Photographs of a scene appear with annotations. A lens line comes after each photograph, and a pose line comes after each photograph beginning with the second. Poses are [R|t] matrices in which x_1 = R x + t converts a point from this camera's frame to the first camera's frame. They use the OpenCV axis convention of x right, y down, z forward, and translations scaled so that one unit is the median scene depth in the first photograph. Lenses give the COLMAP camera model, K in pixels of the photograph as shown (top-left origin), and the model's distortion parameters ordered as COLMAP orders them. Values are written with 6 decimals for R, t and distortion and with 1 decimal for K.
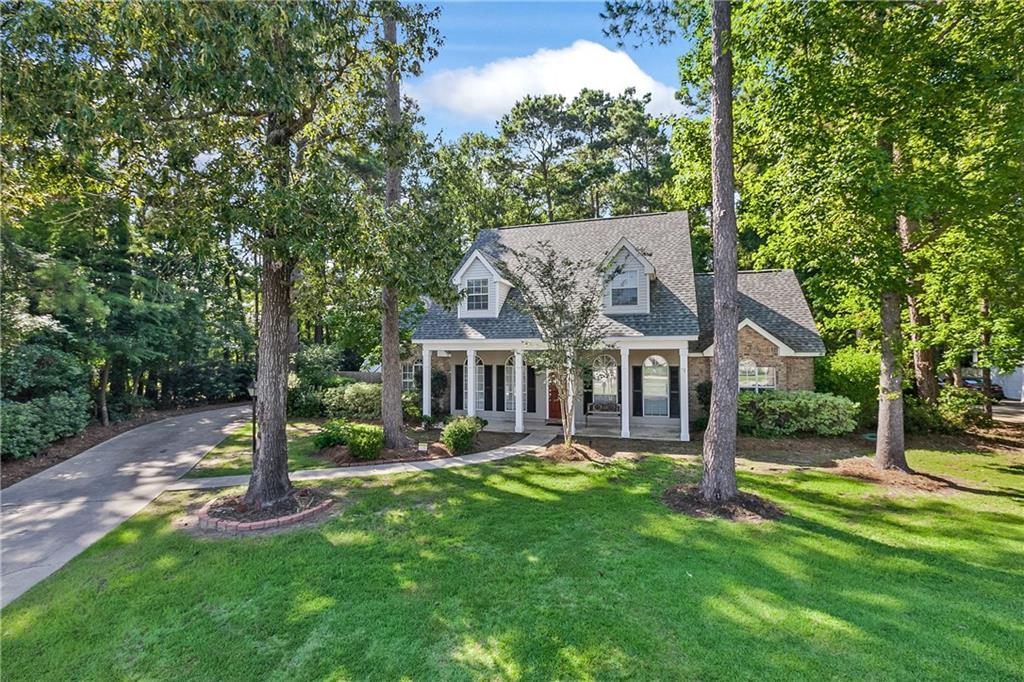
lens RADIAL K [[466.7, 0, 508.2], [0, 466.7, 334.5], [0, 0, 1]] dist [-0.002849, -0.000674]
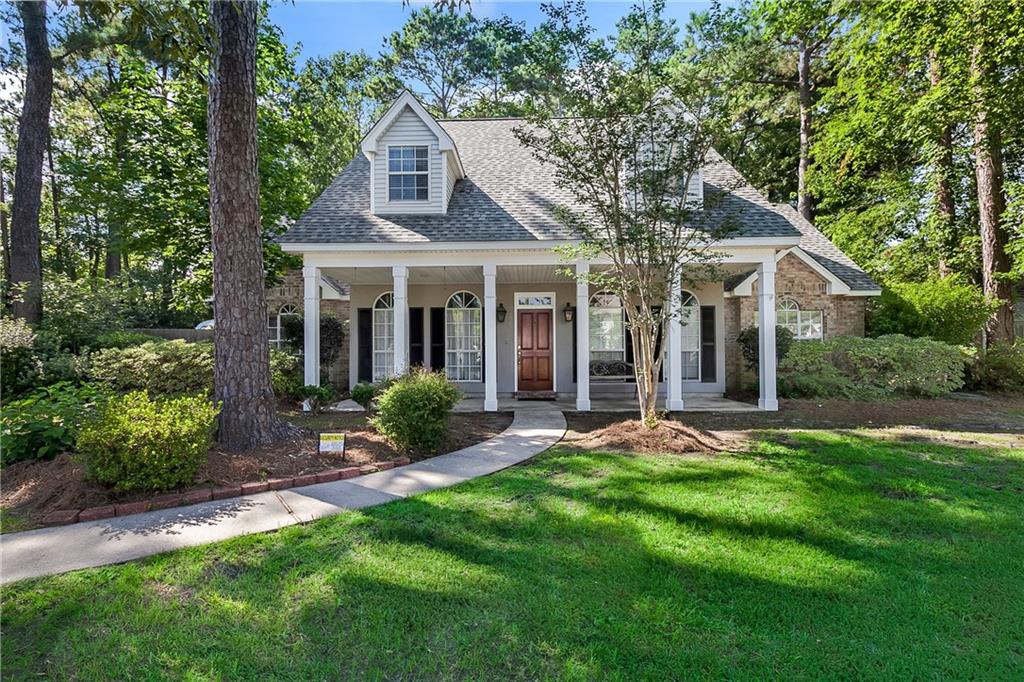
lens RADIAL K [[474.0, 0, 512.0], [0, 474.0, 341.0], [0, 0, 1]] dist [0.001400, 0.000087]
pose [[0.960863, 0.000799, 0.277023, -0.105810], [-0.007329, 0.999719, 0.022537, 0.105373], [-0.276928, -0.023686, 0.960599, 0.419497]]
